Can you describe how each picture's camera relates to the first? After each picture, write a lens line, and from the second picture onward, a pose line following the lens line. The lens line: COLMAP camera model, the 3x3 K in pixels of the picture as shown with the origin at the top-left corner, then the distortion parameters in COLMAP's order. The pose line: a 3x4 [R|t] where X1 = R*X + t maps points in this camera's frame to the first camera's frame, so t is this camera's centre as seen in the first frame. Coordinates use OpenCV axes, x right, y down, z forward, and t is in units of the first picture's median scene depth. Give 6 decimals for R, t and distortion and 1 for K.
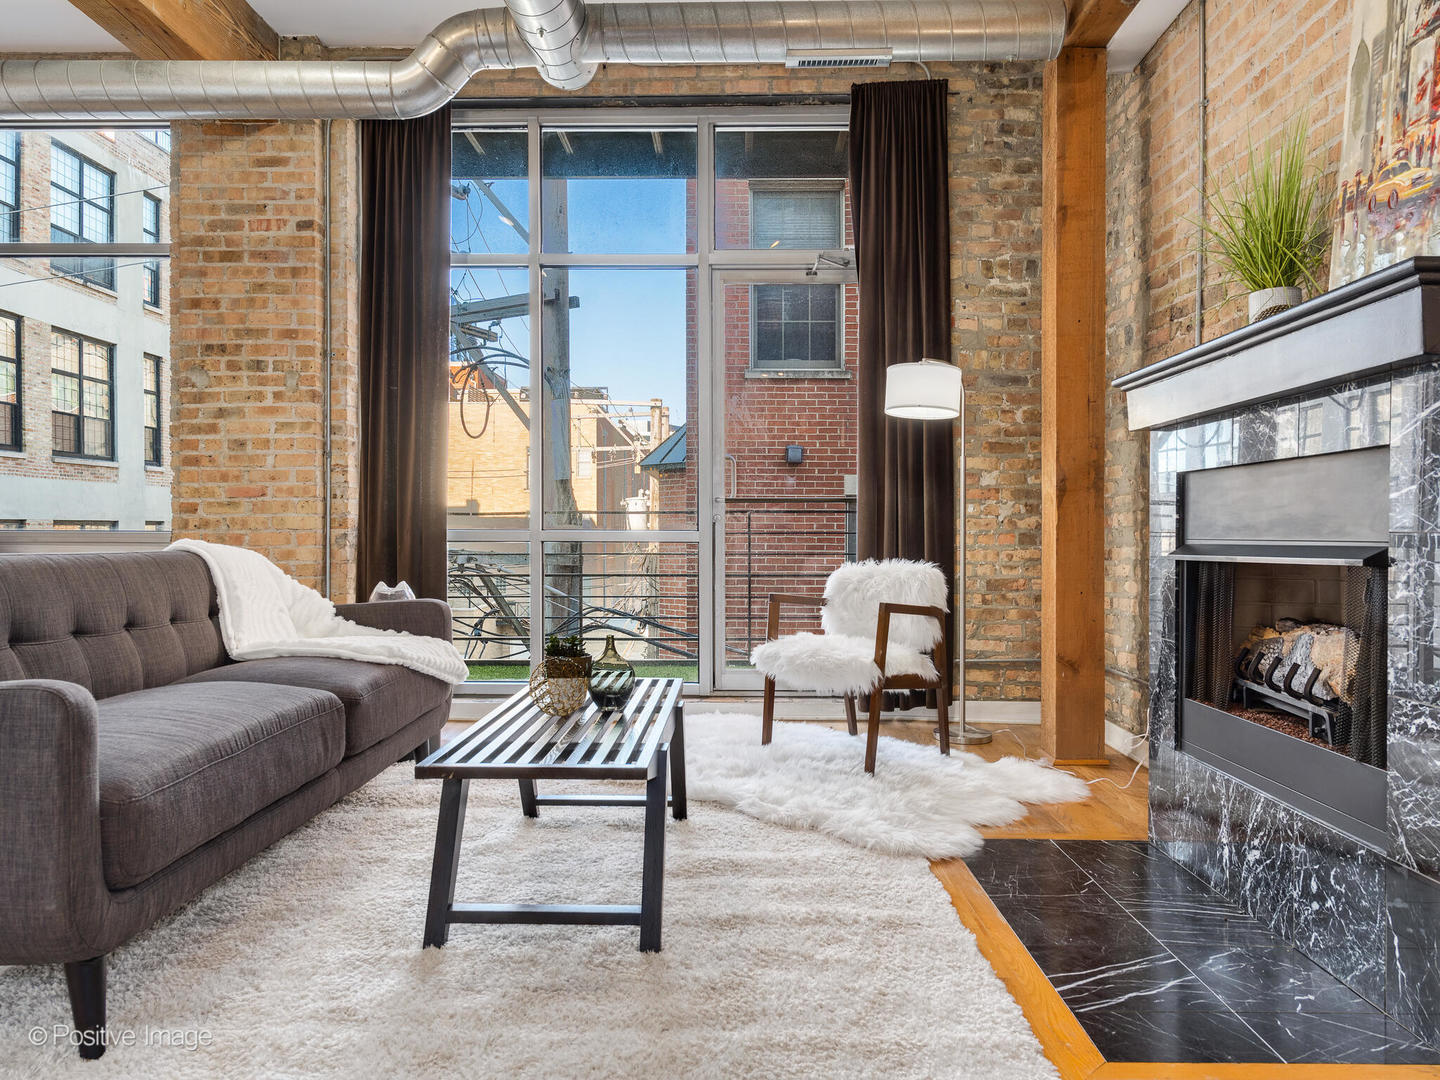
lens RADIAL K [[993.3, 0, 719.5], [0, 993.3, 536.1], [0, 0, 1]] dist [0.017700, -0.018964]
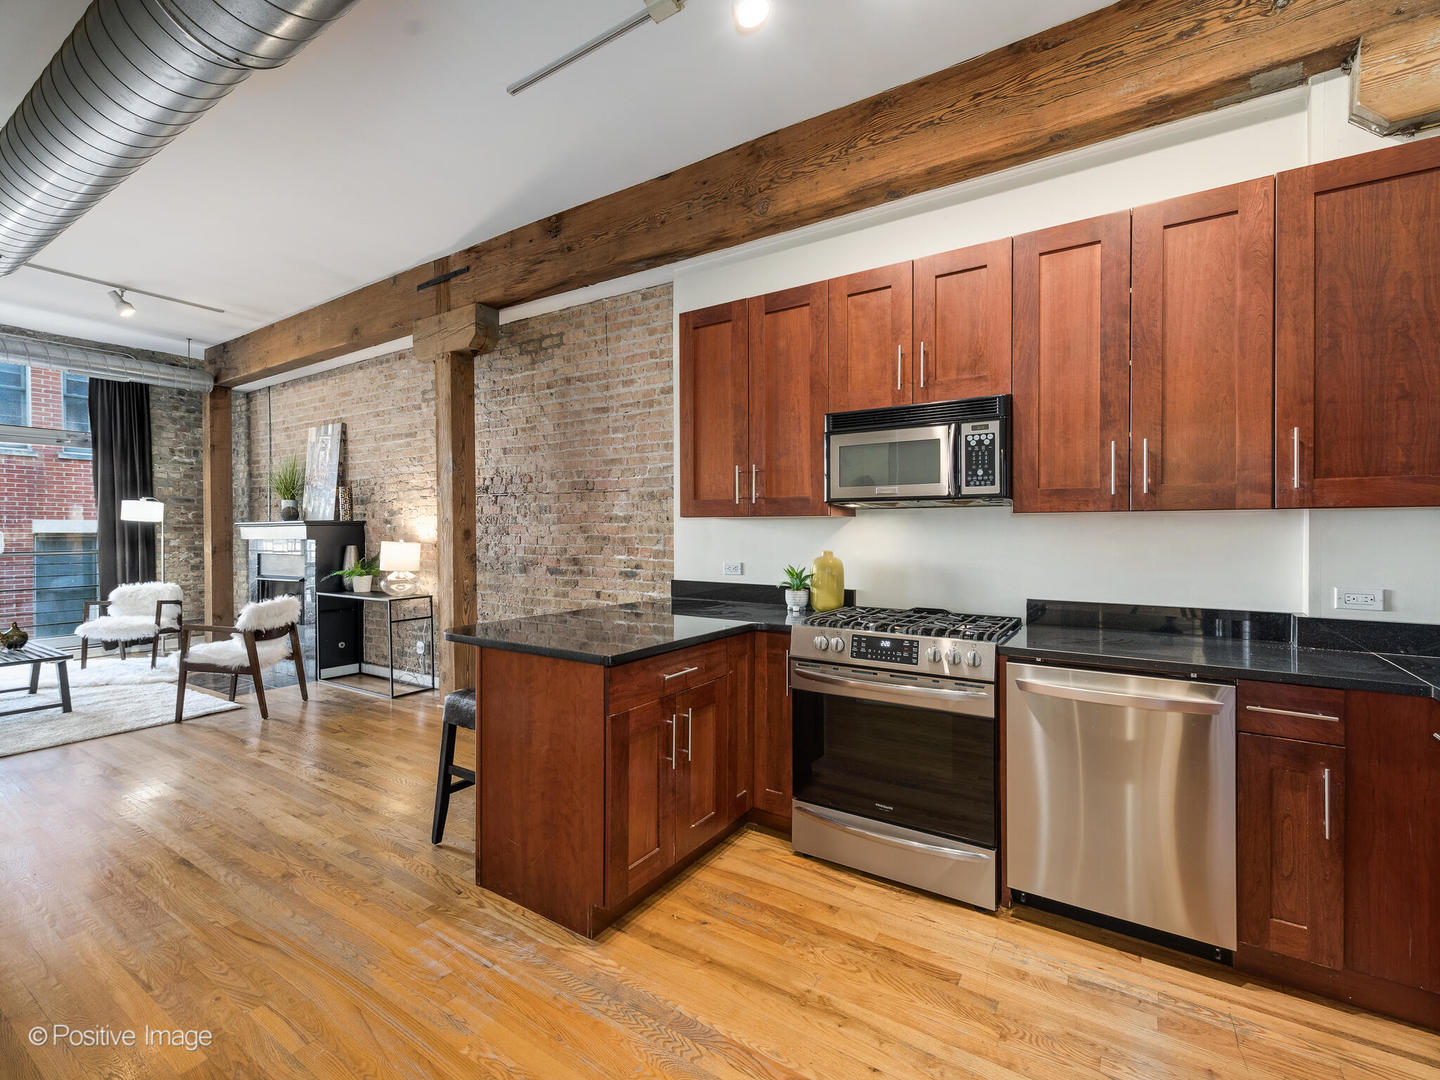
lens RADIAL K [[635.2, 0, 721.2], [0, 635.2, 535.5], [0, 0, 1]] dist [0.013217, -0.002523]
pose [[0.528378, -0.009424, 0.848957, -0.353445], [0.009160, 0.999943, 0.005399, -0.077397], [-0.848960, 0.004924, 0.528434, -0.952573]]
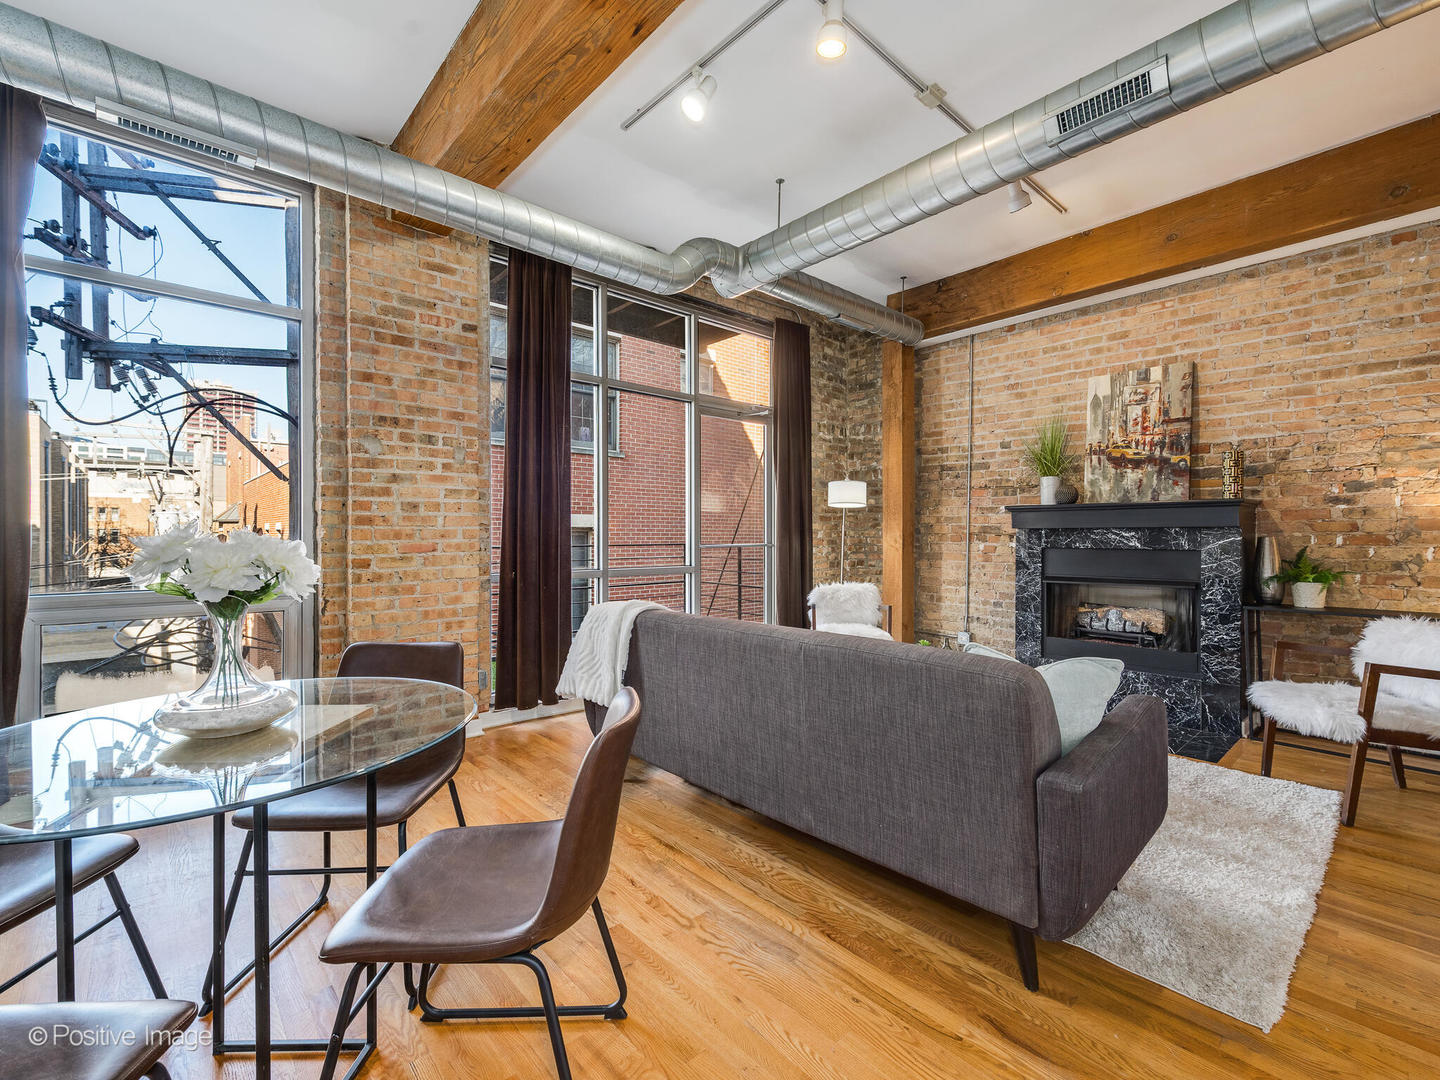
lens RADIAL K [[635.2, 0, 734.5], [0, 635.2, 528.7], [0, 0, 1]] dist [0.013217, -0.002523]
pose [[0.728361, 0.004457, 0.685179, -0.770770], [0.004501, 0.999926, -0.011289, -0.061260], [-0.685179, 0.011306, 0.728287, 0.230467]]
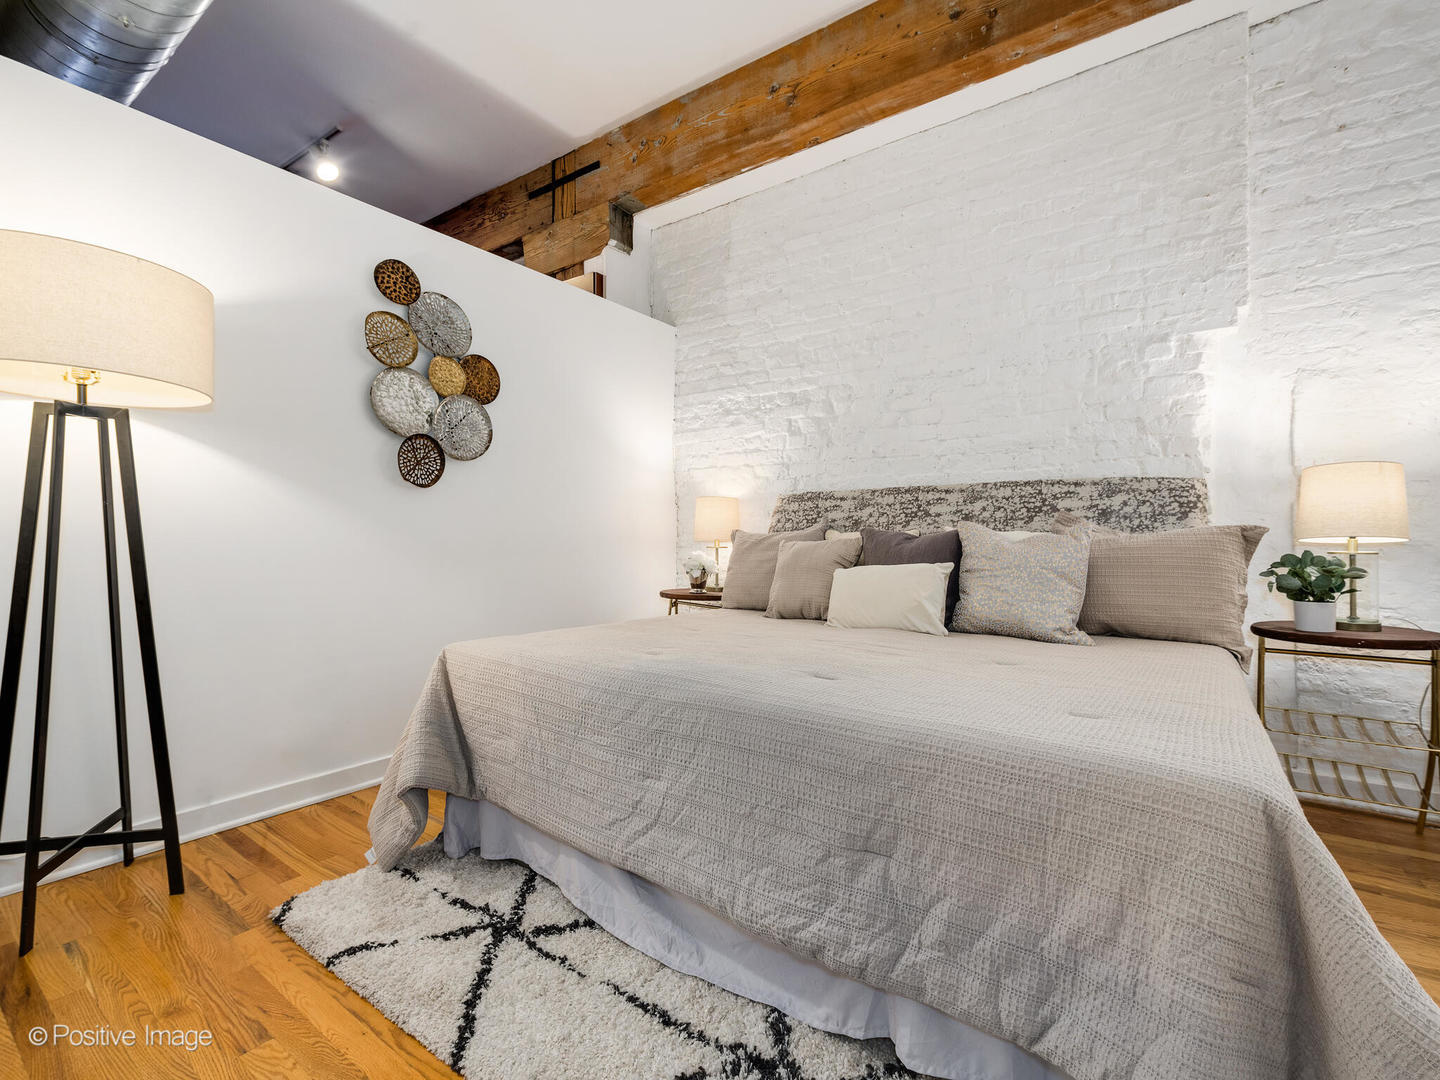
lens RADIAL K [[635.2, 0, 717.7], [0, 635.2, 535.4], [0, 0, 1]] dist [0.013217, -0.002523]
pose [[0.558028, -0.011872, 0.829737, -0.339030], [0.008691, 0.999926, 0.008462, 0.002169], [-0.829776, 0.002489, 0.558090, -1.832692]]
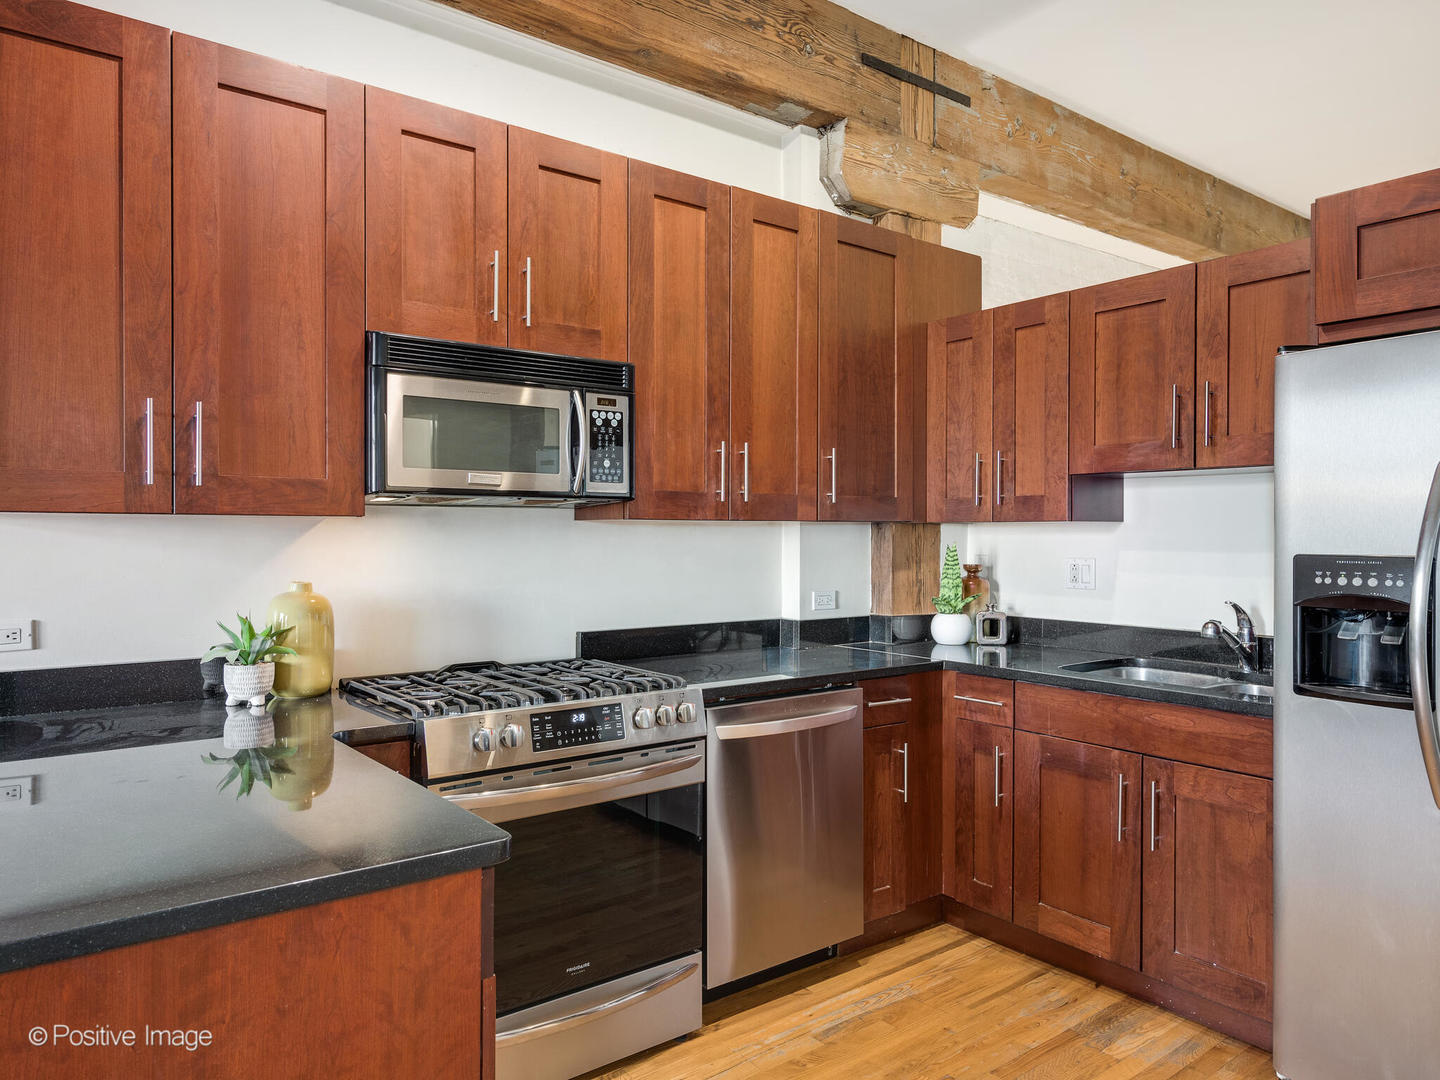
lens RADIAL K [[993.3, 0, 716.2], [0, 993.3, 538.3], [0, 0, 1]] dist [0.017700, -0.018964]
pose [[-0.627283, -0.009797, 0.778729, -0.299989], [0.002439, 0.999891, 0.014544, -0.088713], [-0.778787, 0.011022, -0.627191, -0.504462]]
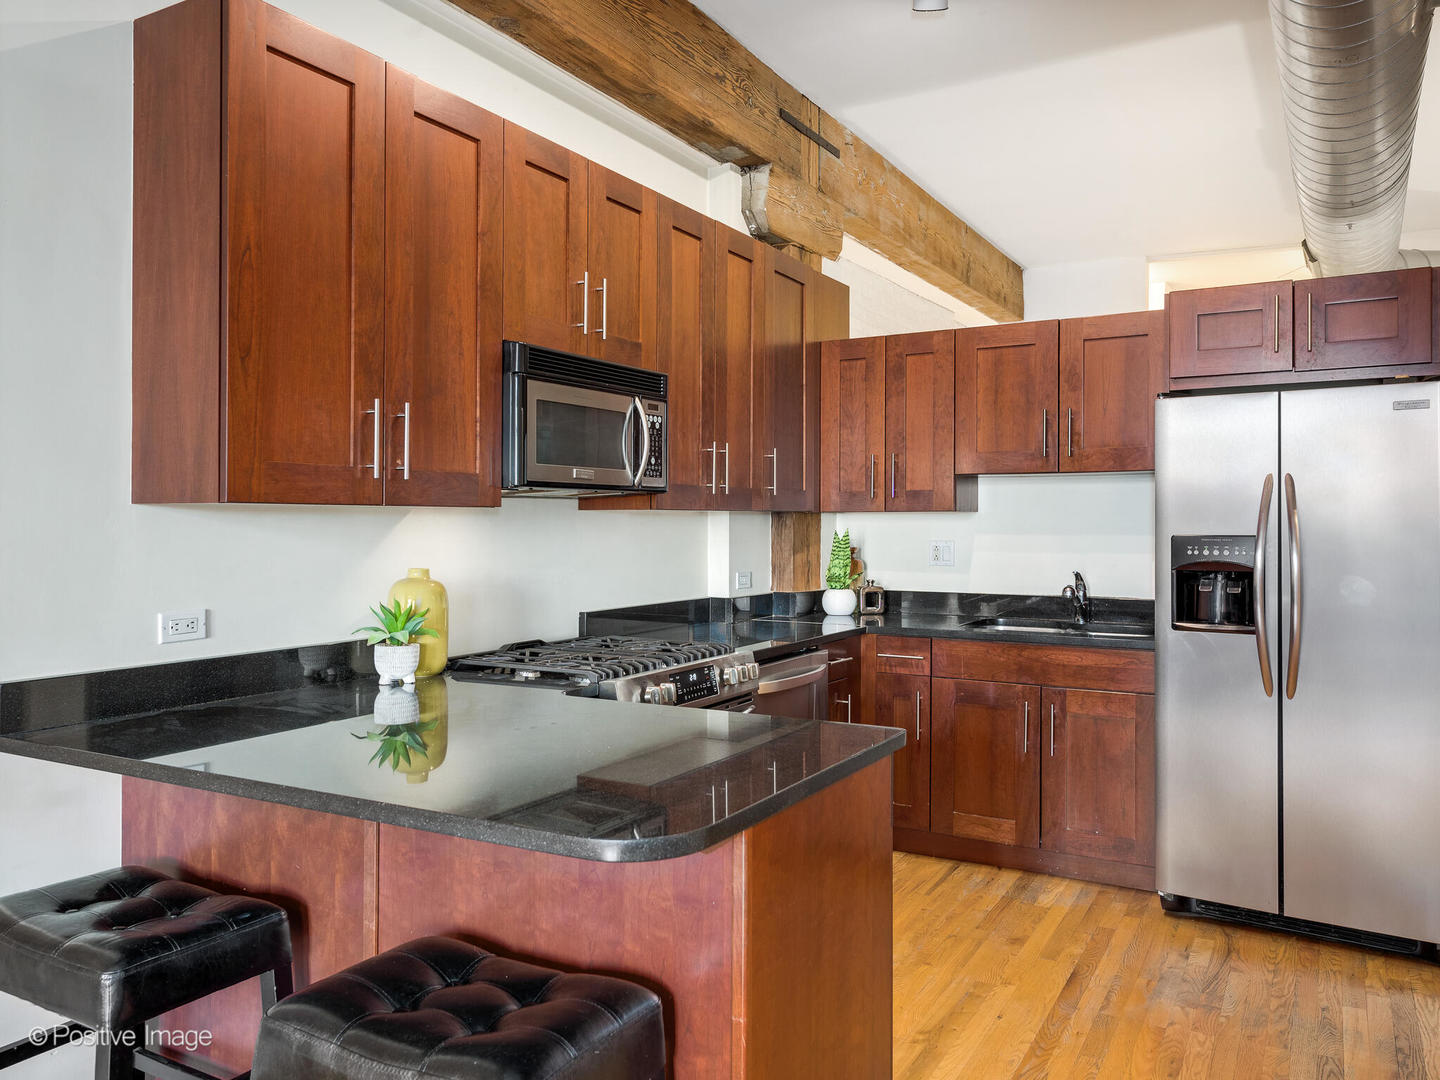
lens RADIAL K [[1089.6, 0, 724.7], [0, 1089.6, 517.1], [0, 0, 1]] dist [0.018285, -0.002815]
pose [[-0.879840, -0.003204, 0.475259, -0.184844], [0.000375, 0.999972, 0.007435, -0.092269], [-0.475270, 0.006720, -0.879814, -0.171531]]
